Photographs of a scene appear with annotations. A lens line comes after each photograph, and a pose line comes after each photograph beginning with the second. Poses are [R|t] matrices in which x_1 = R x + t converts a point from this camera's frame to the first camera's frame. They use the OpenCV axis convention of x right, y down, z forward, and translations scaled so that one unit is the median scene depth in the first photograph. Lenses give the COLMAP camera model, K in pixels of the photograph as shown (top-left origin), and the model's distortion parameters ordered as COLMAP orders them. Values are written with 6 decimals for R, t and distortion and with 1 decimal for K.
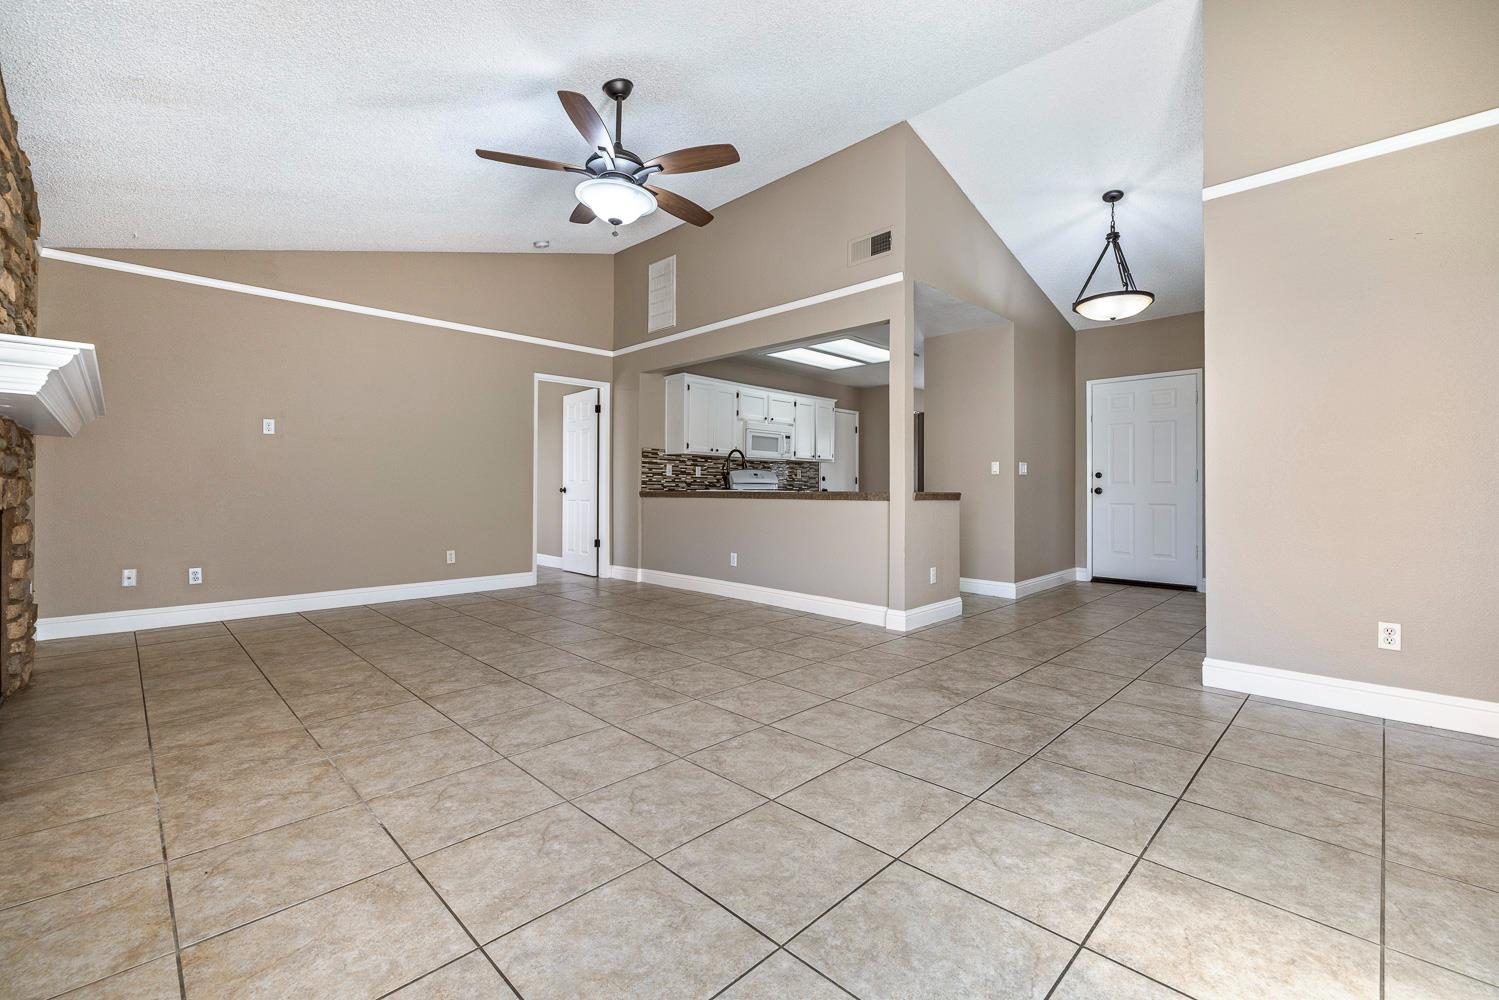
lens RADIAL K [[631.4, 0, 753.2], [0, 631.4, 489.8], [0, 0, 1]] dist [-0.000899, 0.000655]
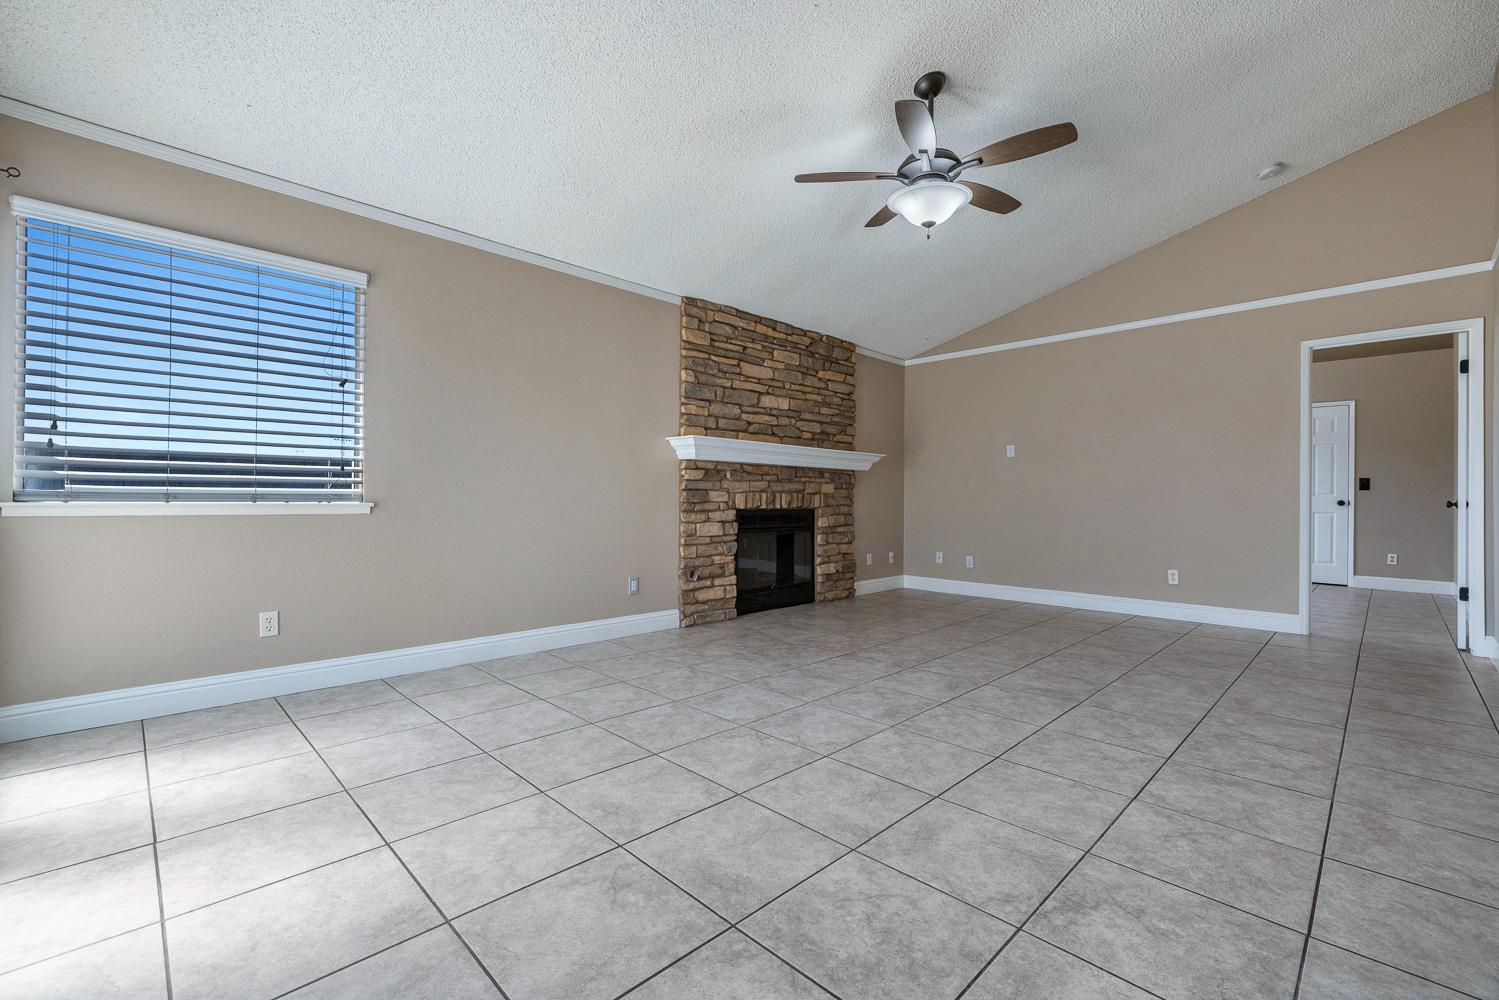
lens RADIAL K [[631.4, 0, 750.1], [0, 631.4, 489.6], [0, 0, 1]] dist [-0.000899, 0.000655]
pose [[-0.003106, -0.019552, -0.999804, 0.789277], [-0.006659, 0.999787, -0.019531, 0.007495], [0.999973, 0.006597, -0.003235, 0.753327]]
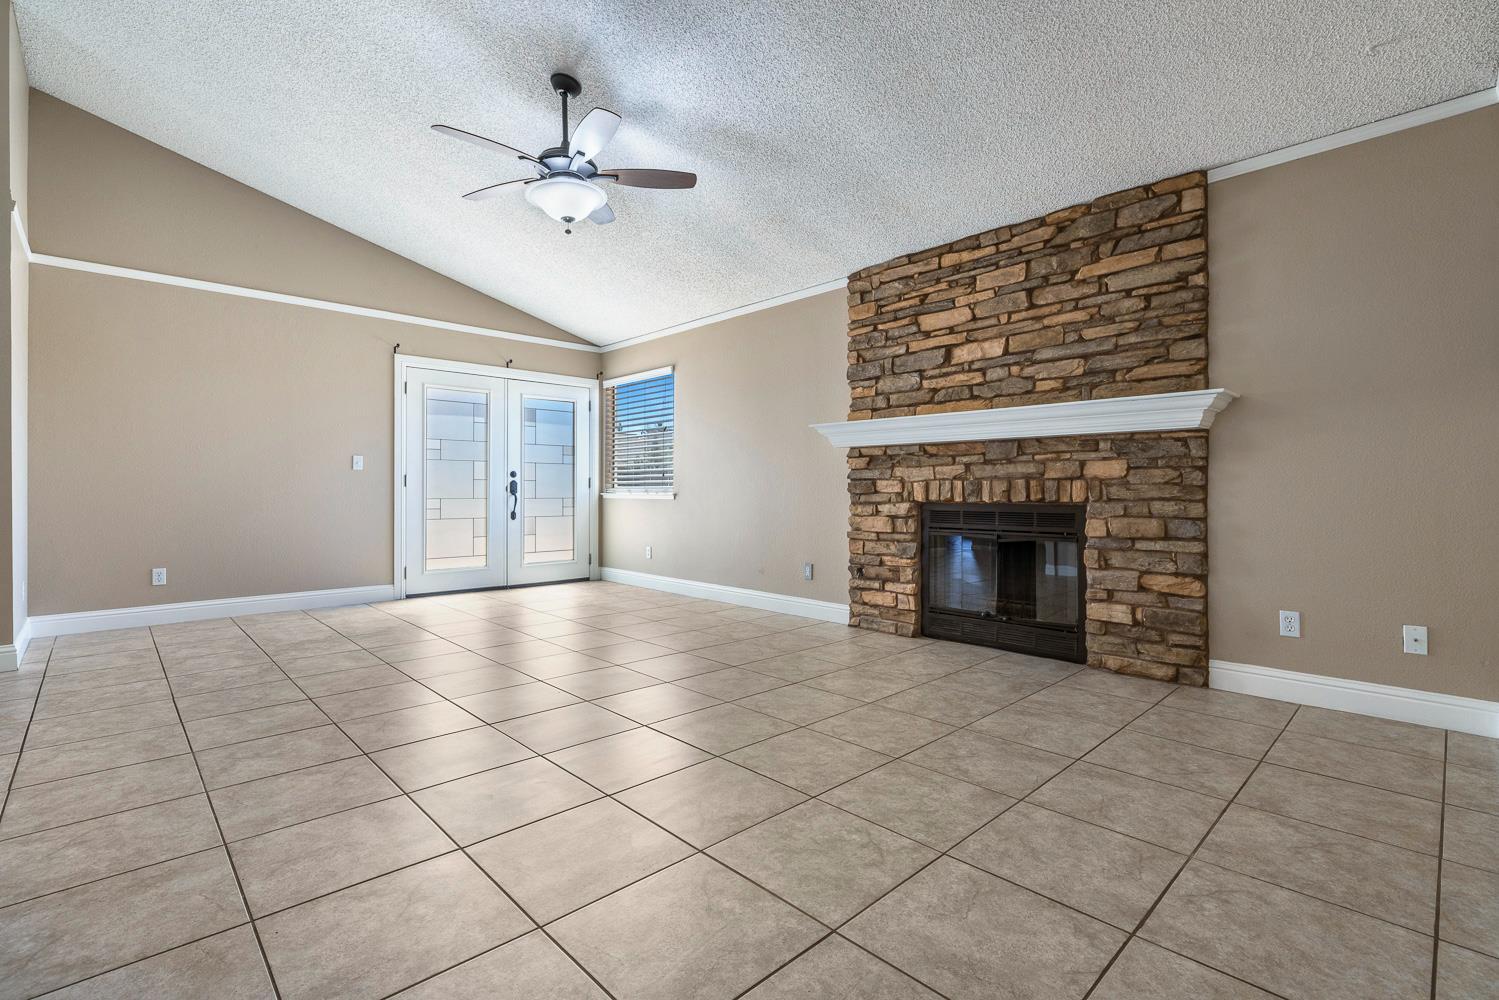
lens RADIAL K [[682.6, 0, 756.1], [0, 682.6, 488.2], [0, 0, 1]] dist [-0.001371, 0.001177]
pose [[-0.999870, -0.003094, 0.015849, -0.554449], [-0.003161, 0.999986, -0.004185, 0.004846], [-0.015836, -0.004234, -0.999866, 2.156884]]
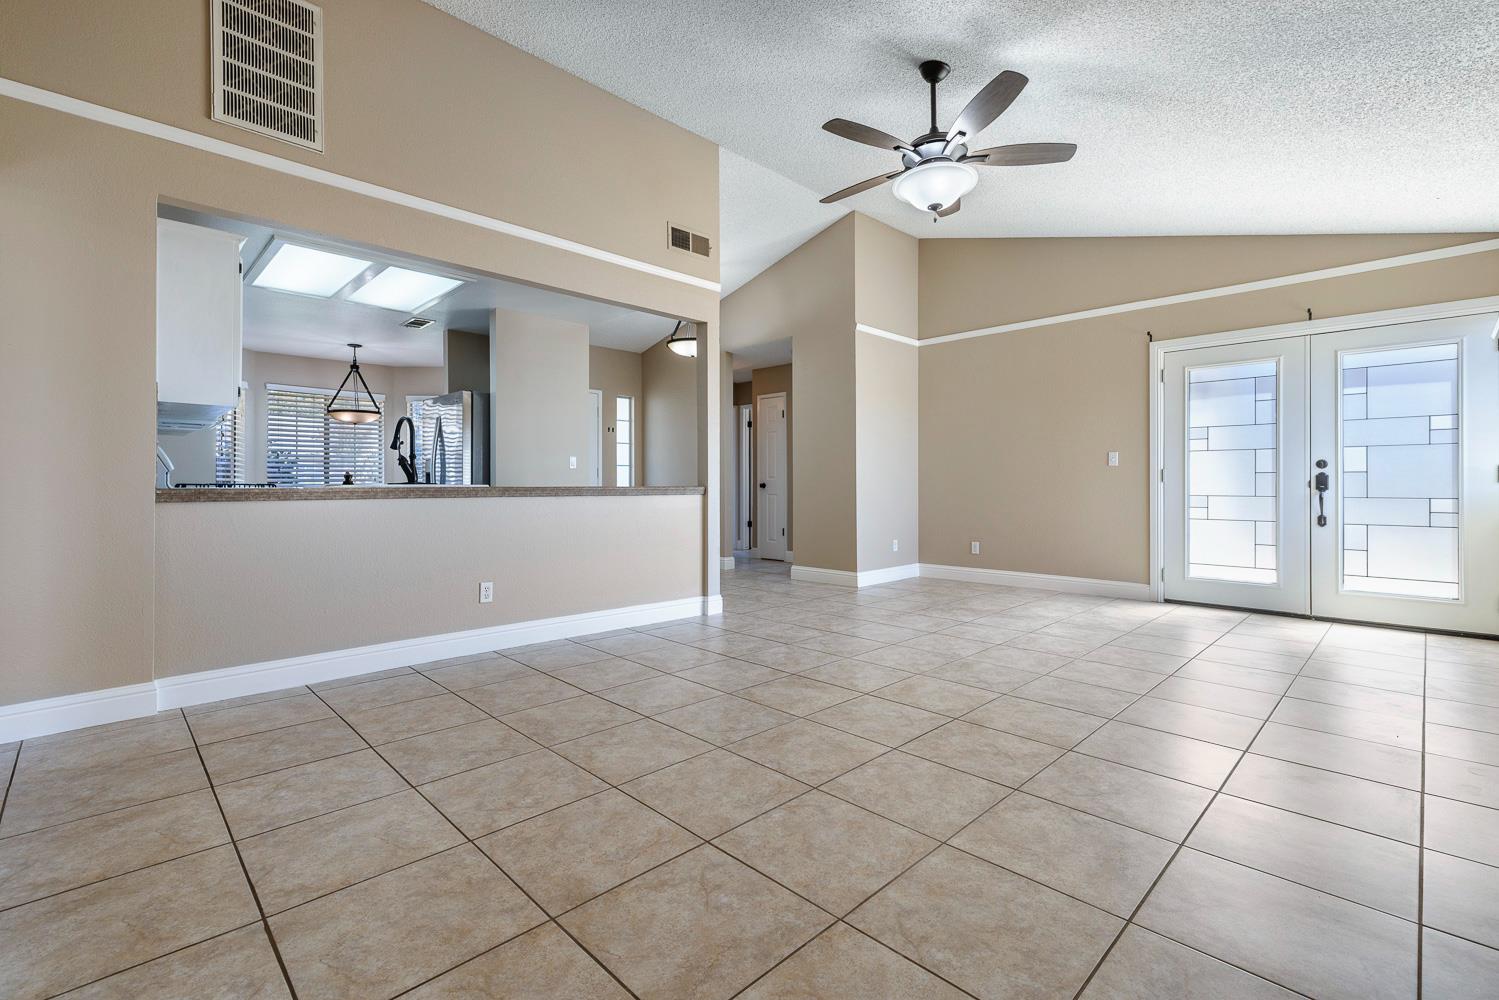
lens RADIAL K [[666.2, 0, 752.6], [0, 666.2, 484.6], [0, 0, 1]] dist [0.002663, 0.001148]
pose [[0.006425, -0.001118, 0.999979, -1.290552], [-0.000182, 0.999999, 0.001120, 0.000029], [-0.999979, -0.000189, 0.006425, 1.319404]]
